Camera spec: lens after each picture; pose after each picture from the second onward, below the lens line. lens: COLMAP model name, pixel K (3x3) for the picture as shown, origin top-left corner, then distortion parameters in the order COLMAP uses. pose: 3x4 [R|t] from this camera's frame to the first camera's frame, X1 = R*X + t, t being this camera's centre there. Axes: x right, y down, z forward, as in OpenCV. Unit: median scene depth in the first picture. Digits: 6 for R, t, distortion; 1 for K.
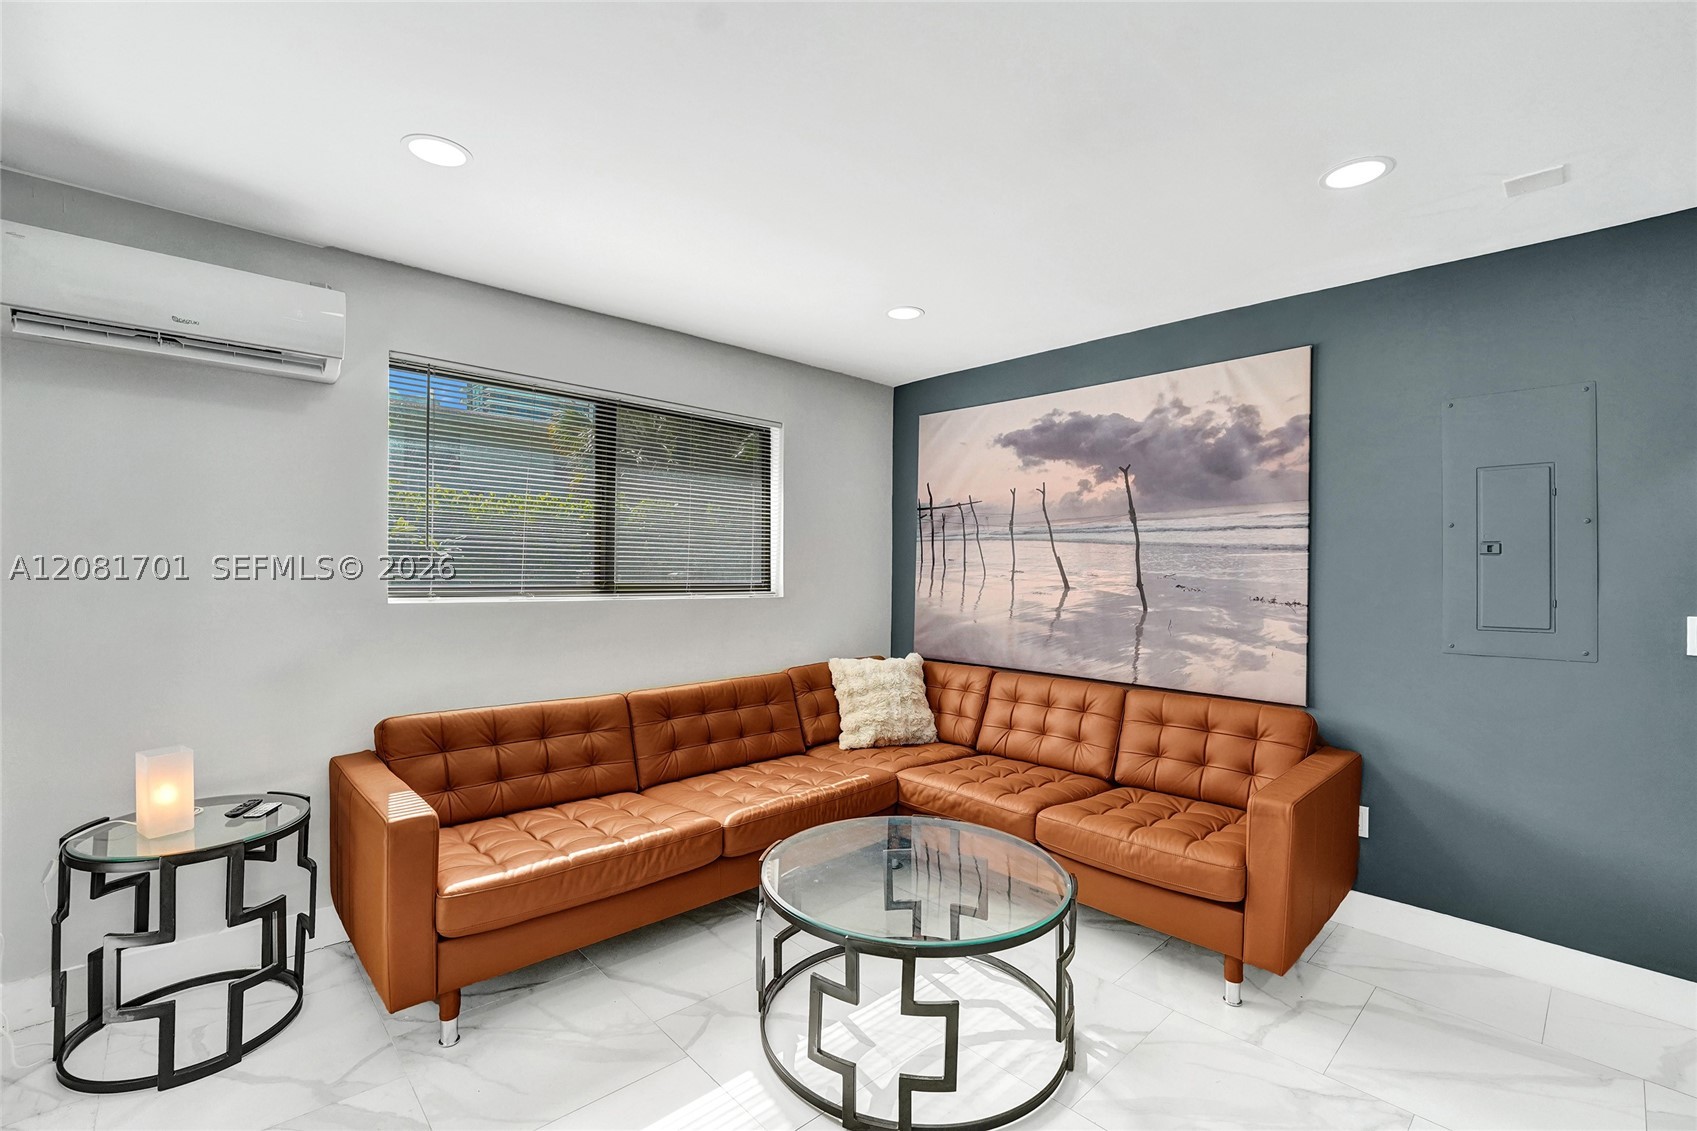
lens RADIAL K [[729.2, 0, 832.3], [0, 729.2, 570.0], [0, 0, 1]] dist [-0.023982, 0.002860]
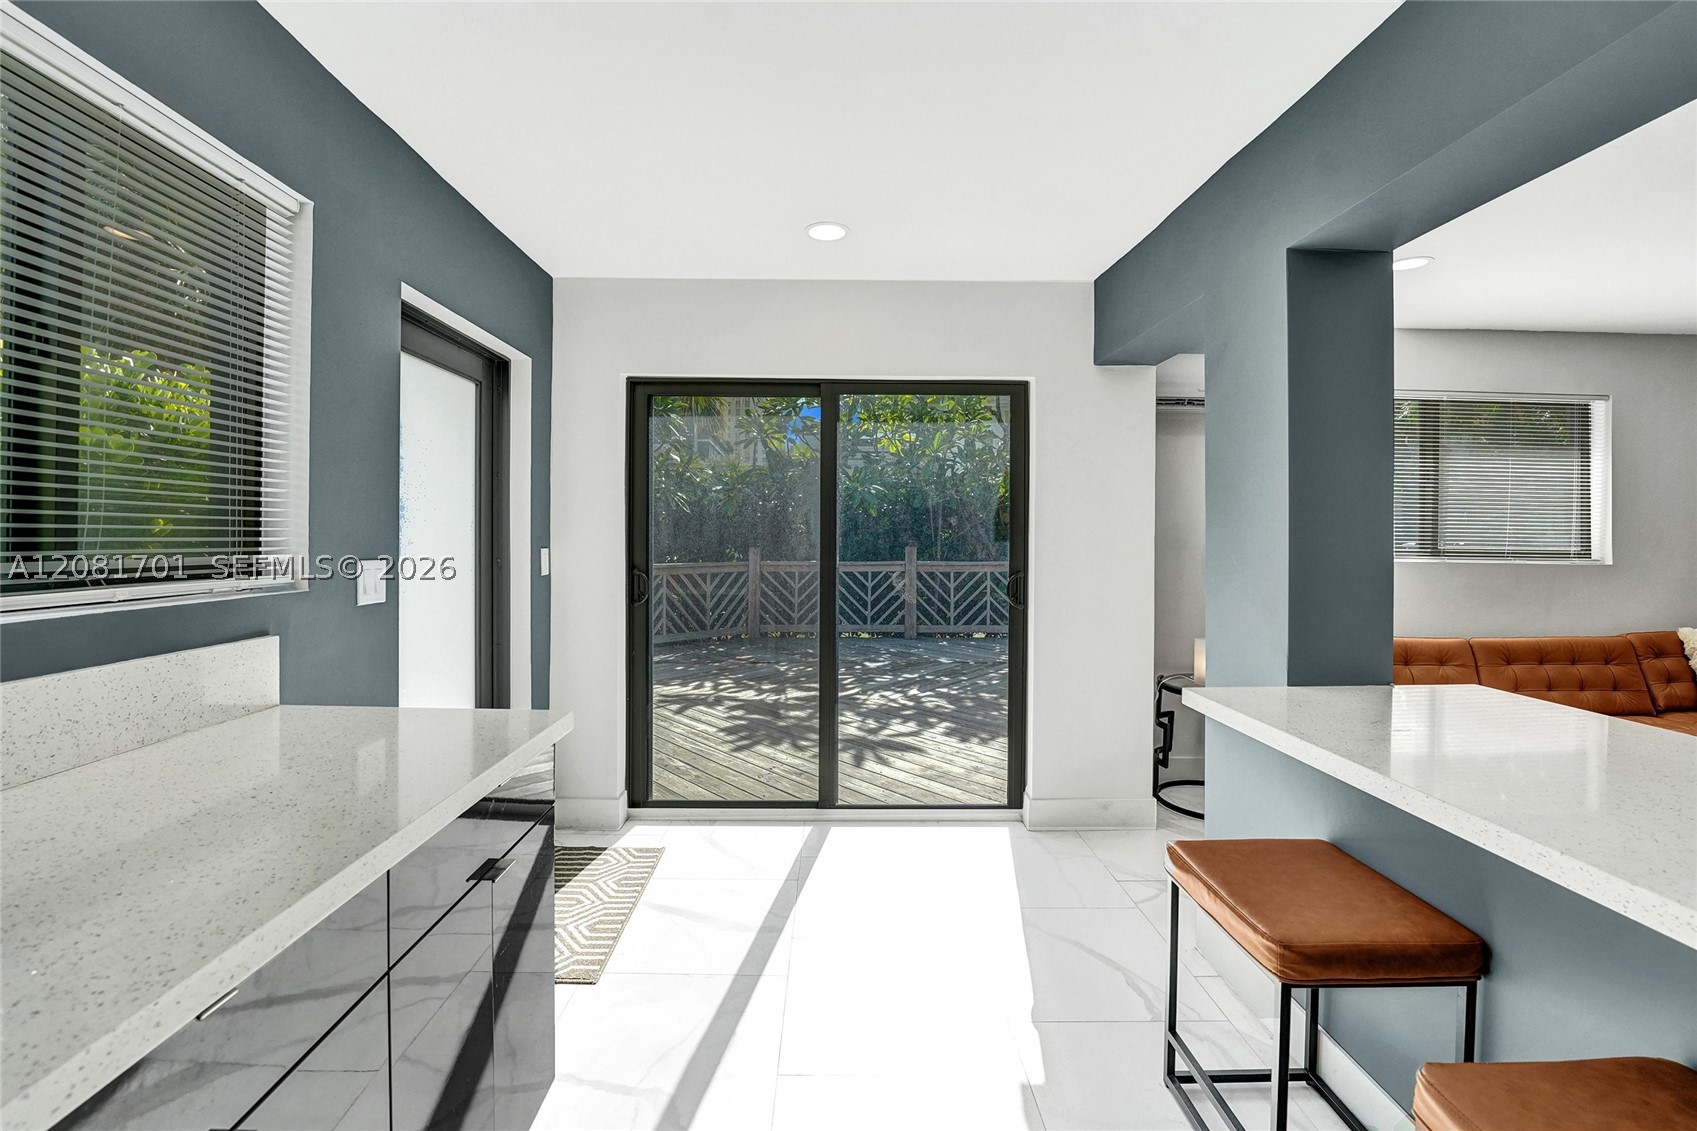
lens RADIAL K [[729.2, 0, 843.4], [0, 729.2, 549.4], [0, 0, 1]] dist [-0.023982, 0.002860]
pose [[0.743160, 0.003953, -0.669102, -0.227794], [0.000025, 0.999982, 0.005936, 0.010703], [0.669113, -0.004428, 0.743147, -0.528643]]
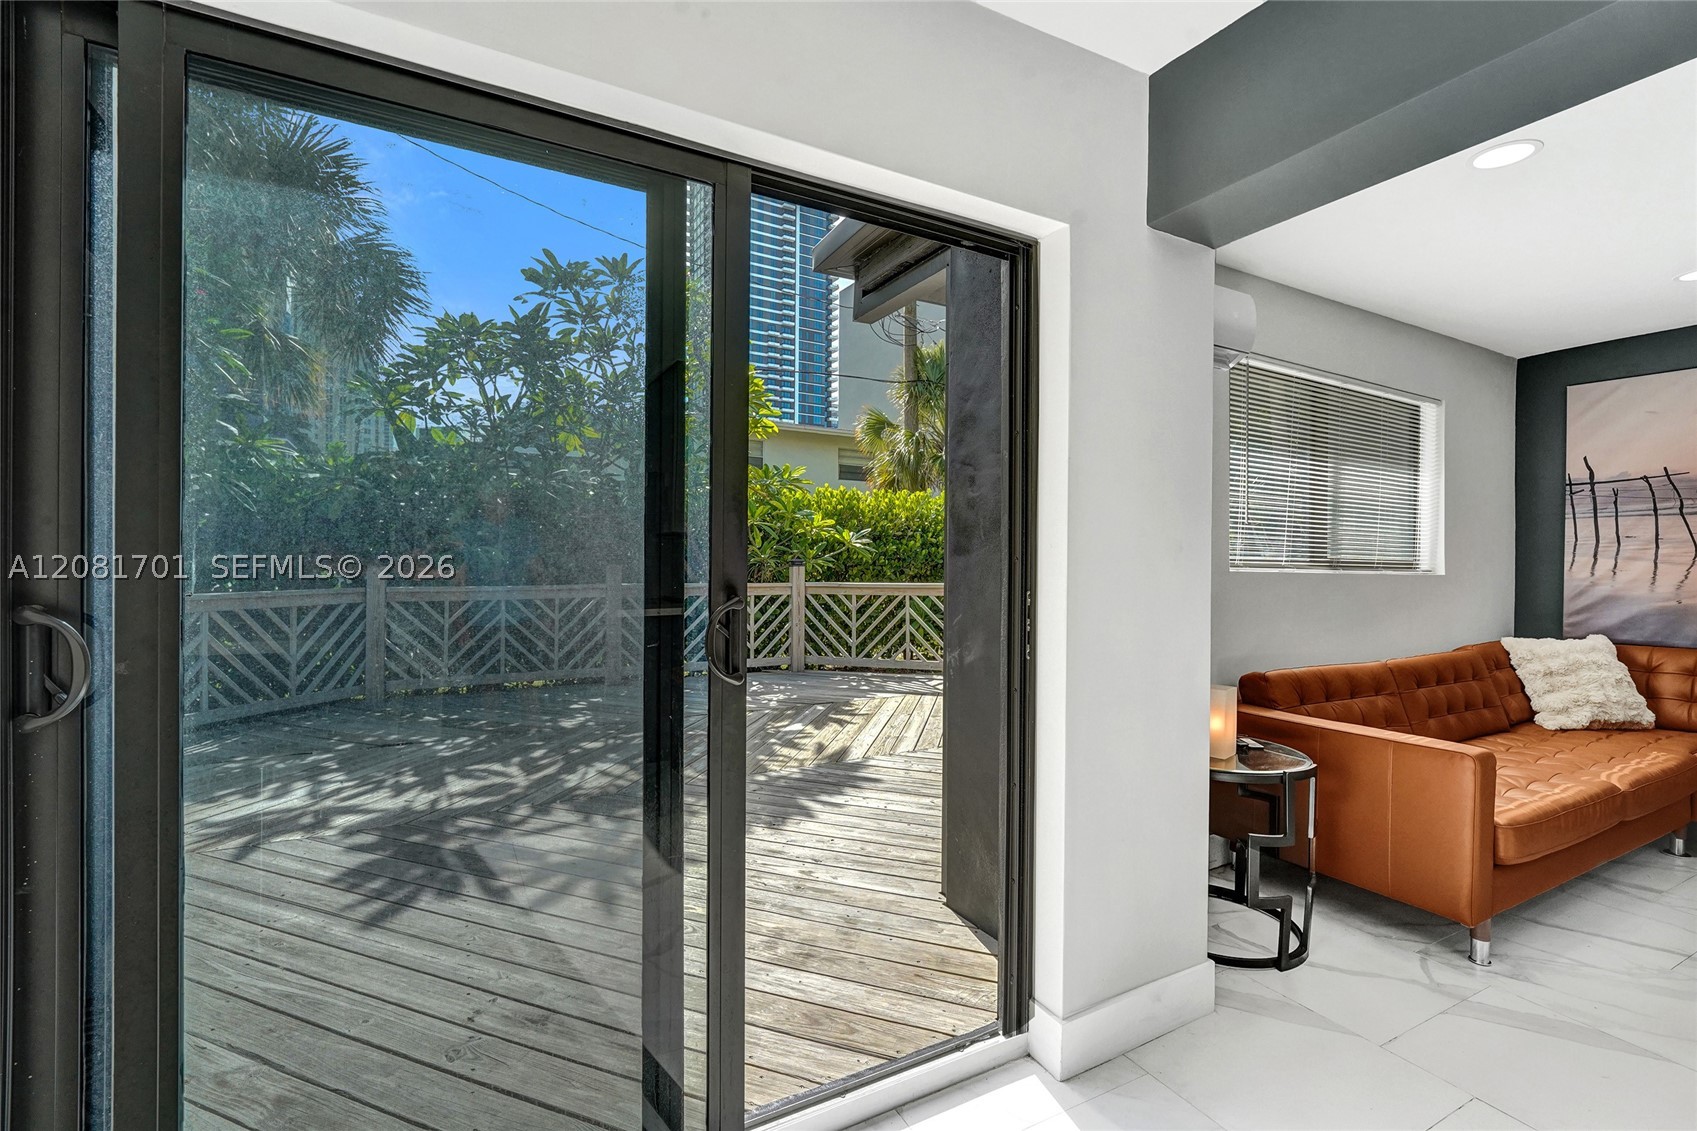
lens RADIAL K [[729.2, 0, 844.1], [0, 729.2, 576.3], [0, 0, 1]] dist [-0.023982, 0.002860]
pose [[0.966698, -0.000066, -0.255922, -0.698801], [0.002958, 0.999936, 0.010915, 0.028639], [0.255905, -0.011309, 0.966636, -0.180483]]
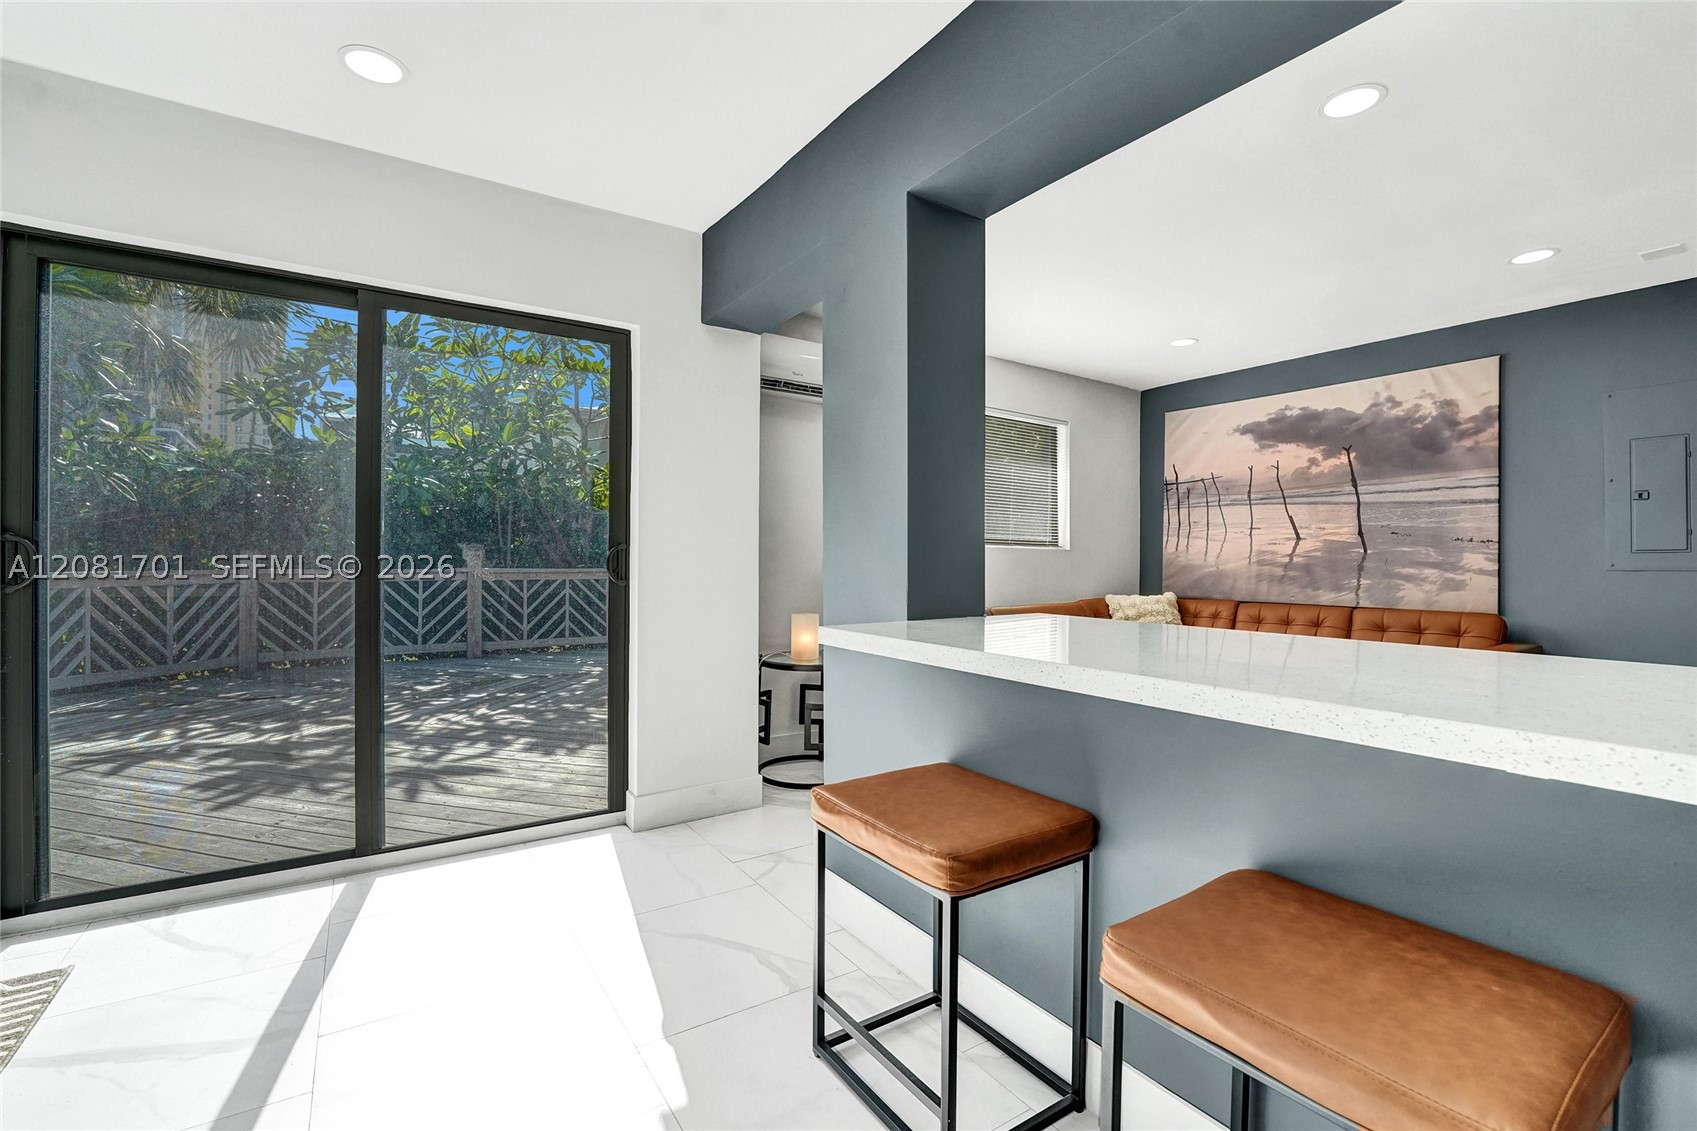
lens RADIAL K [[729.2, 0, 844.1], [0, 729.2, 561.9], [0, 0, 1]] dist [-0.023982, 0.002860]
pose [[0.986659, -0.005172, -0.162717, -0.297008], [0.004632, 0.999982, -0.003697, 0.070962], [0.162733, 0.002894, 0.986666, -0.464990]]
